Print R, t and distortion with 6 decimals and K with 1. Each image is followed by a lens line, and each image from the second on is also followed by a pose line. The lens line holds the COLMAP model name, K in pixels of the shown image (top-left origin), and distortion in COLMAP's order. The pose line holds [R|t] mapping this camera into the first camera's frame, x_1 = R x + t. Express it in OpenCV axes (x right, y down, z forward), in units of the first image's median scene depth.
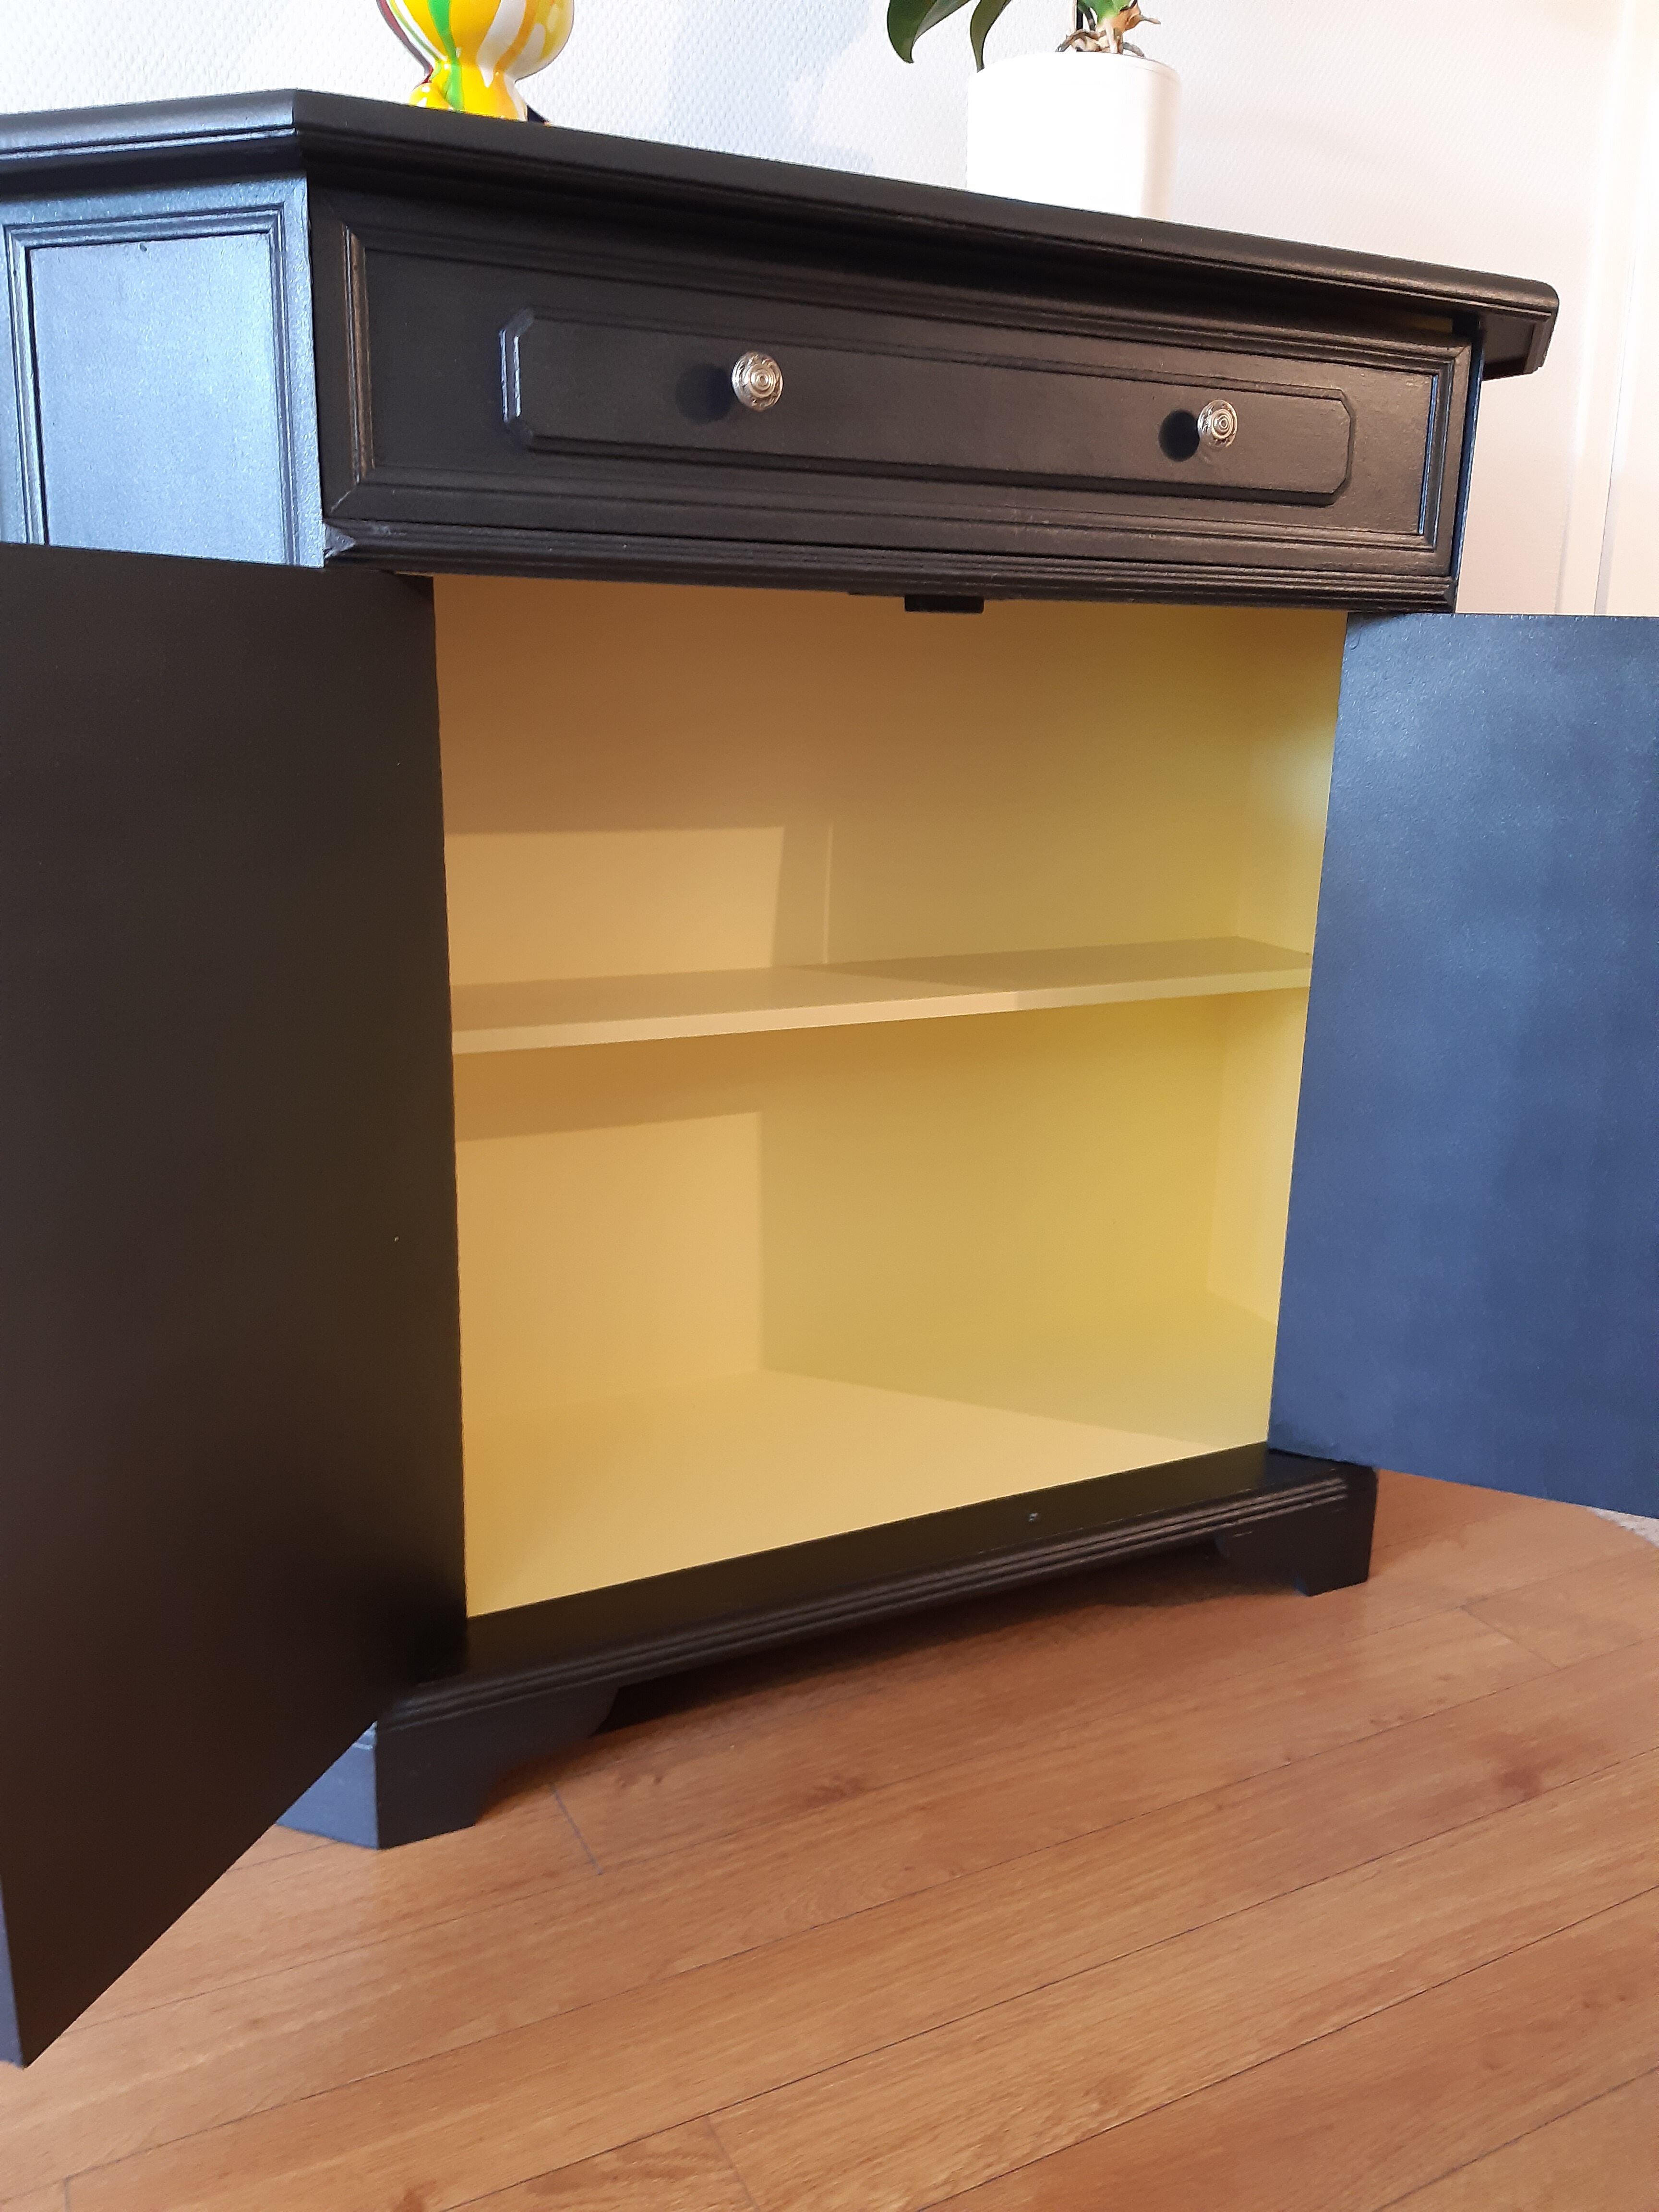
lens RADIAL K [[1740.6, 0, 816.2], [0, 1740.6, 1098.2], [0, 0, 1]] dist [0.039093, -0.111716]
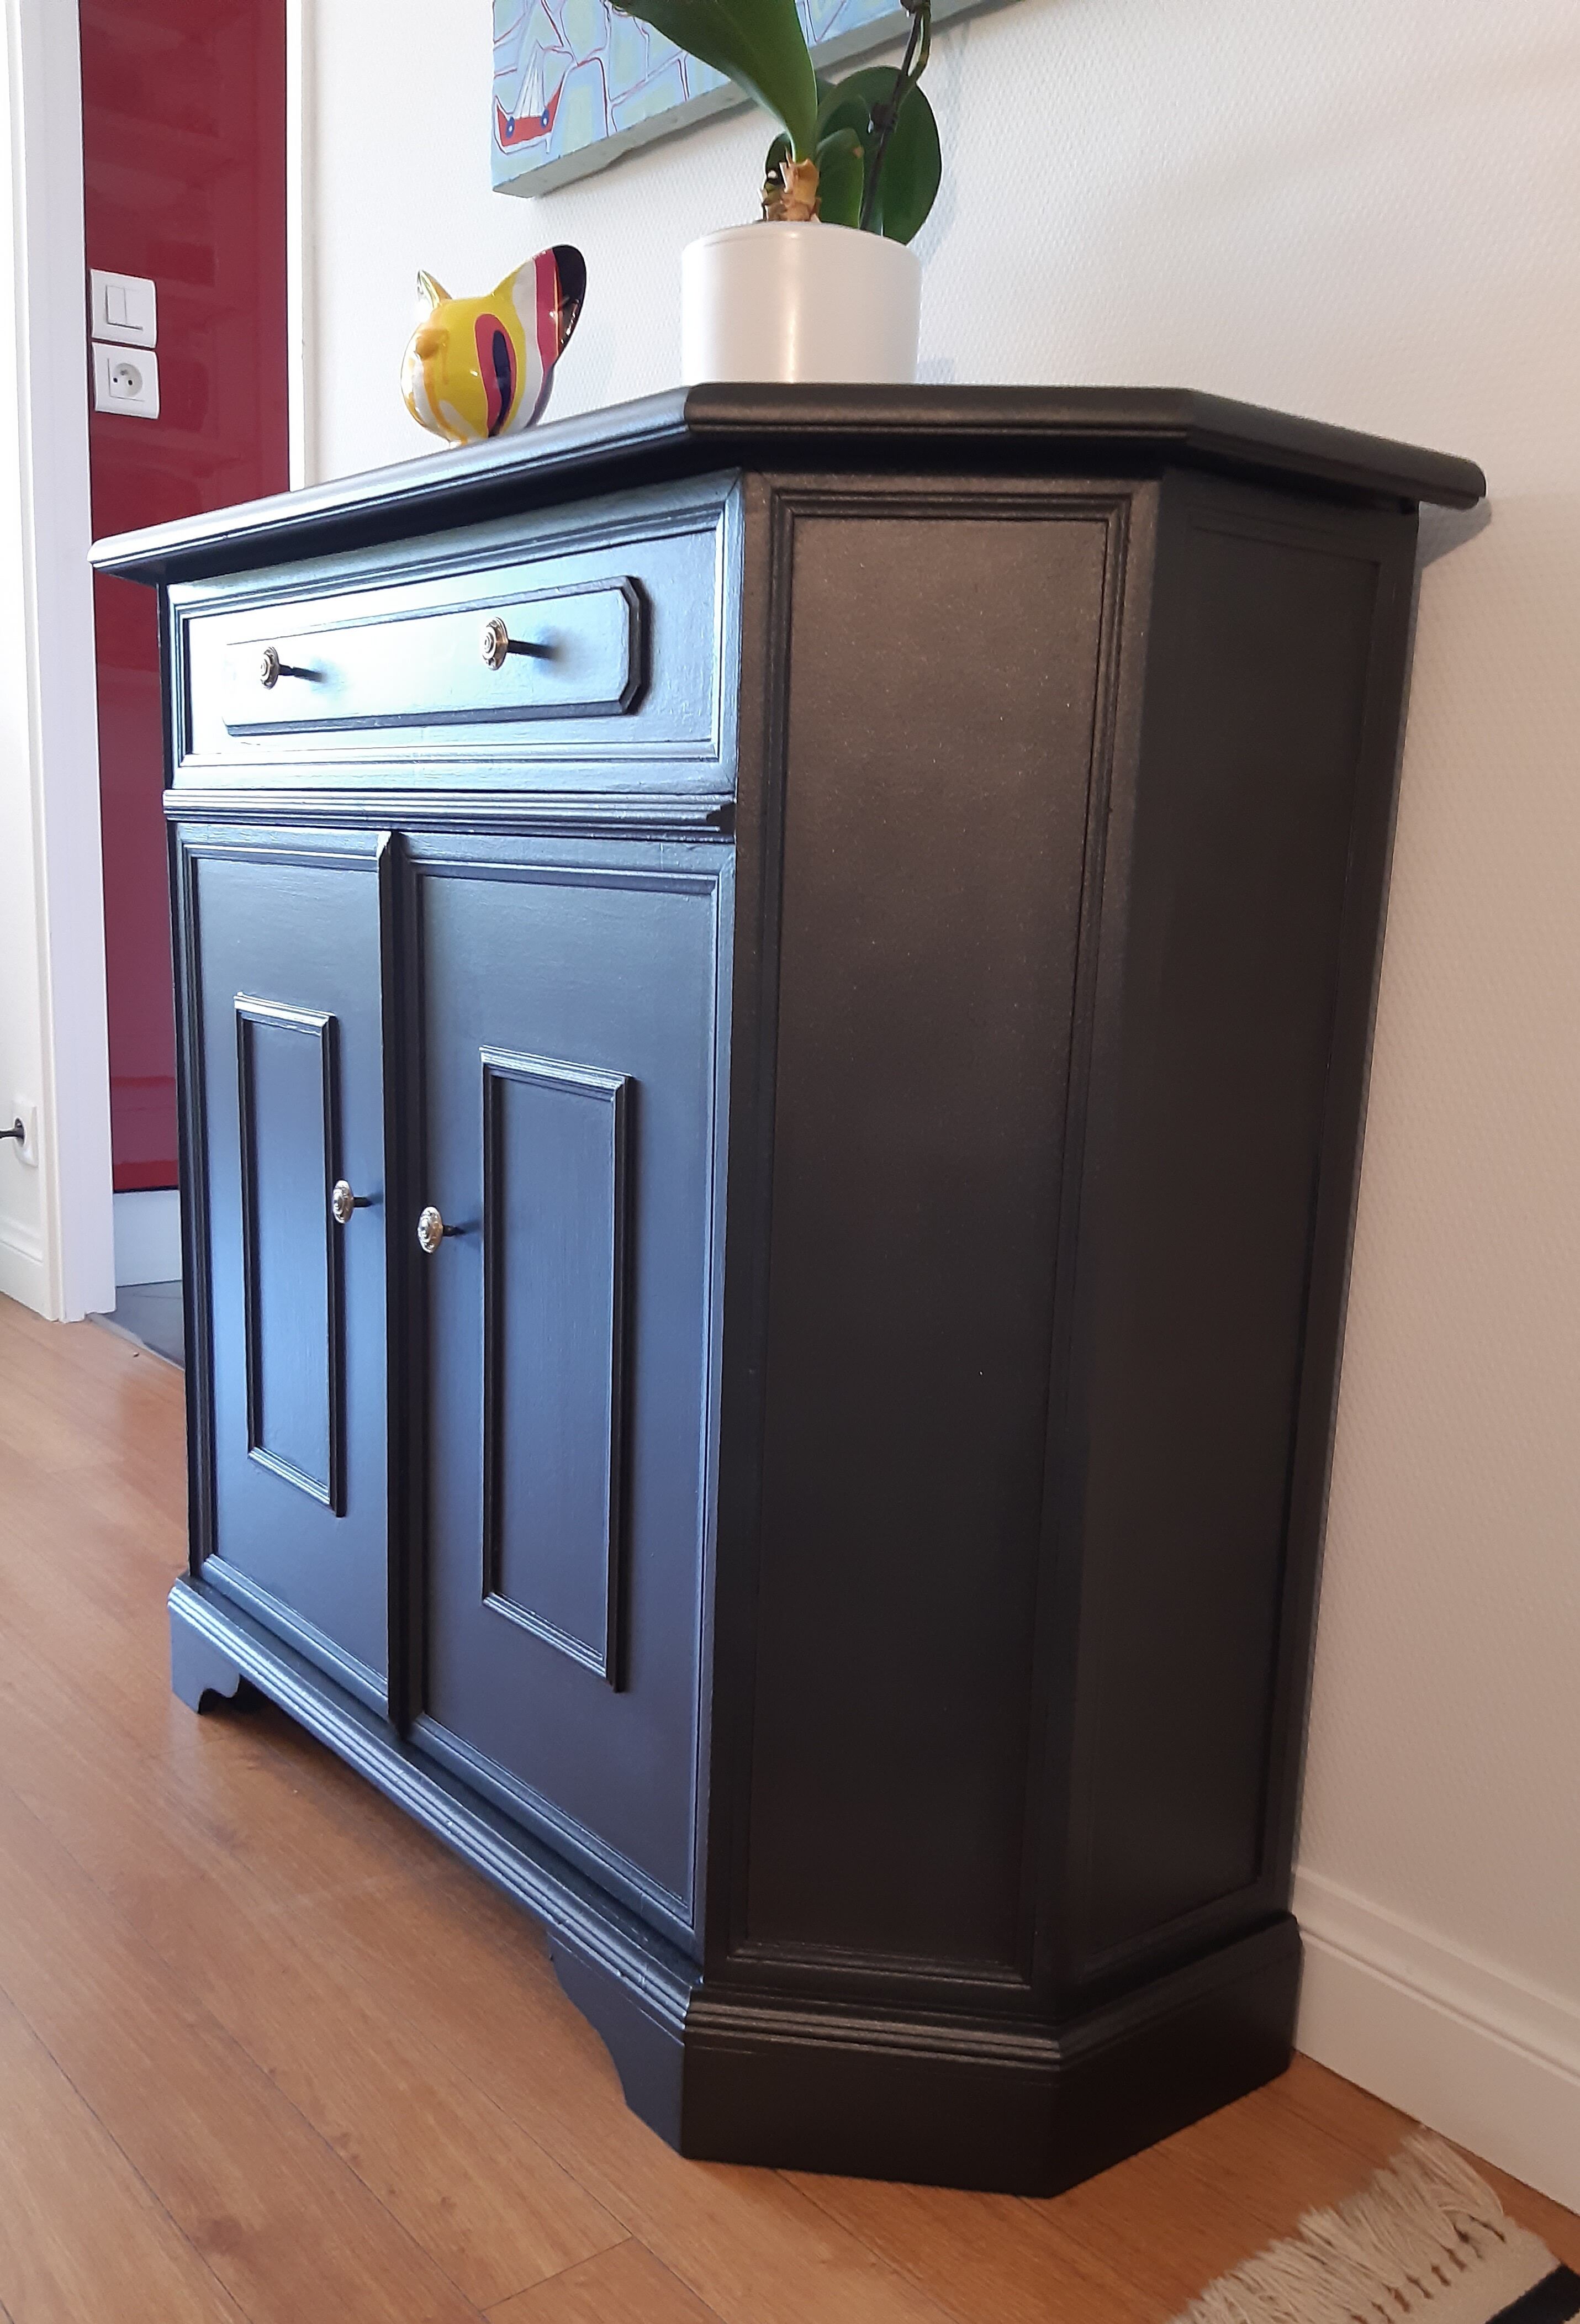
lens RADIAL K [[1992.3, 0, 824.5], [0, 1992.3, 1259.8], [0, 0, 1]] dist [0.007010, -0.045021]
pose [[0.221429, 0.181596, -0.958119, 1.349520], [-0.269269, 0.955696, 0.118907, -0.248015], [0.937264, 0.231663, 0.260517, 0.968216]]
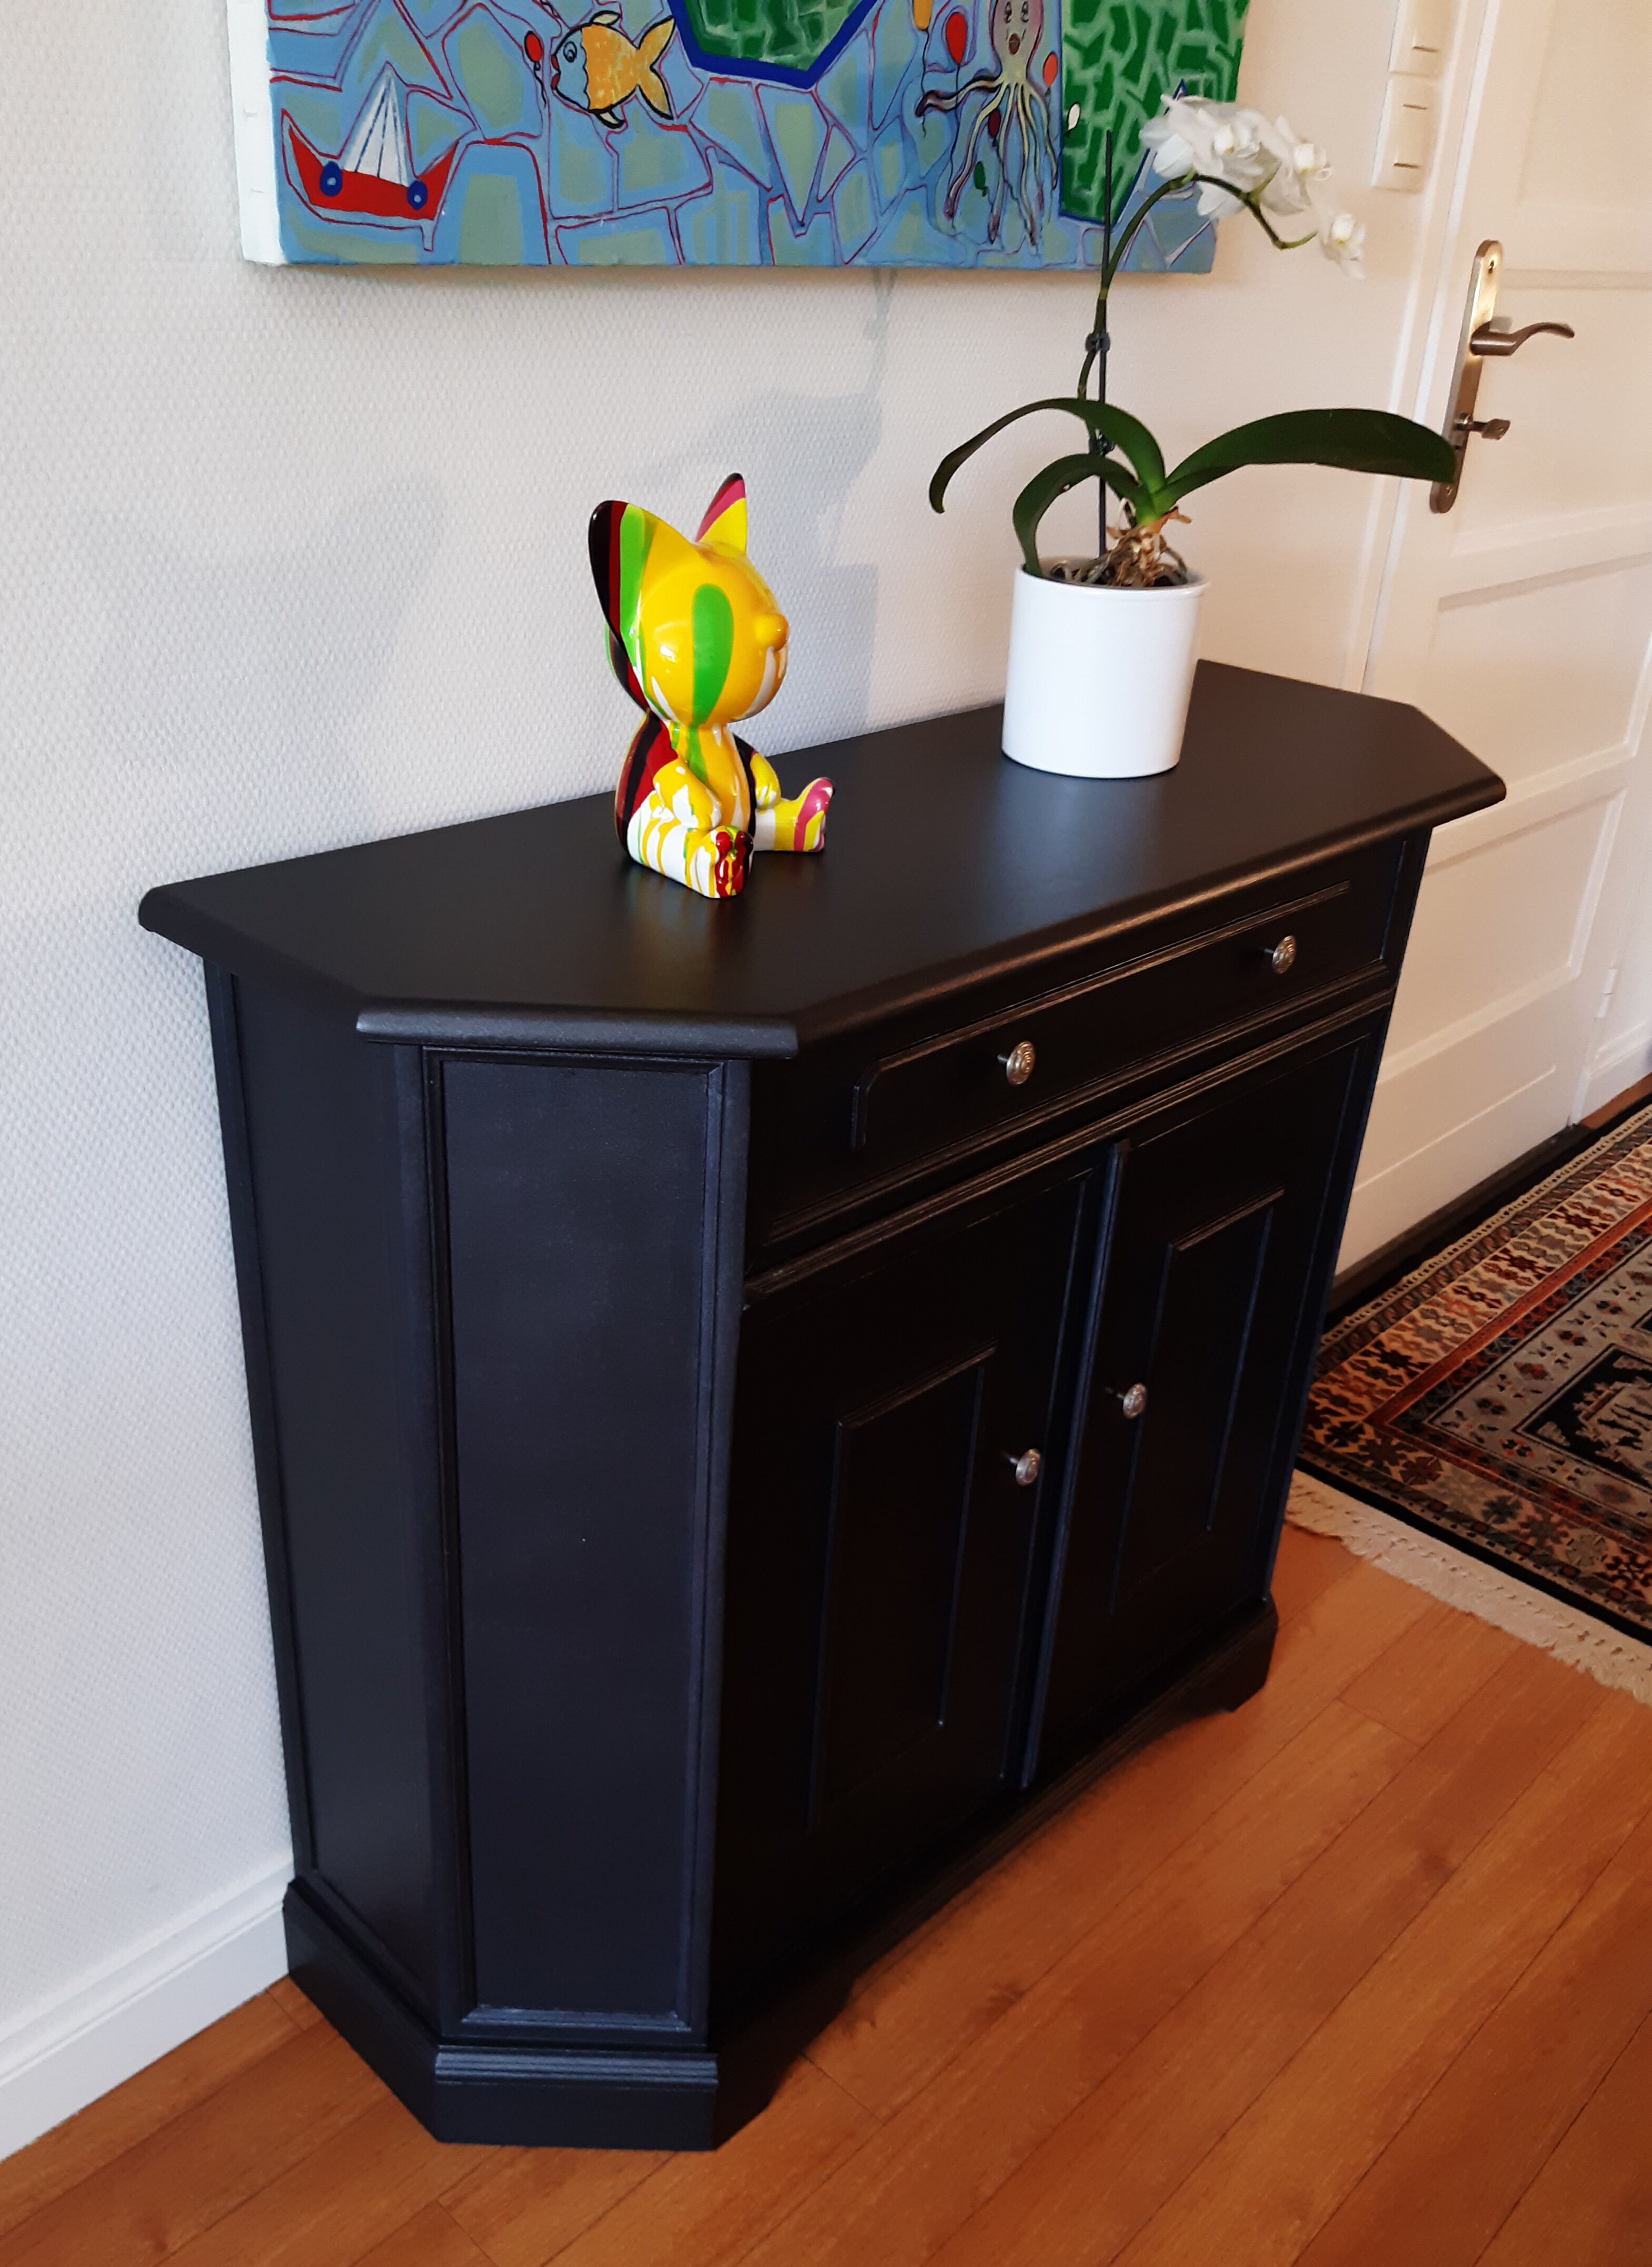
lens RADIAL K [[1890.3, 0, 730.5], [0, 1890.3, 1205.3], [0, 0, 1]] dist [0.080597, -0.162219]
pose [[0.951216, -0.135099, 0.277374, -0.520736], [0.063283, 0.965351, 0.253166, -0.578342], [-0.301965, -0.223262, 0.926807, -0.142560]]
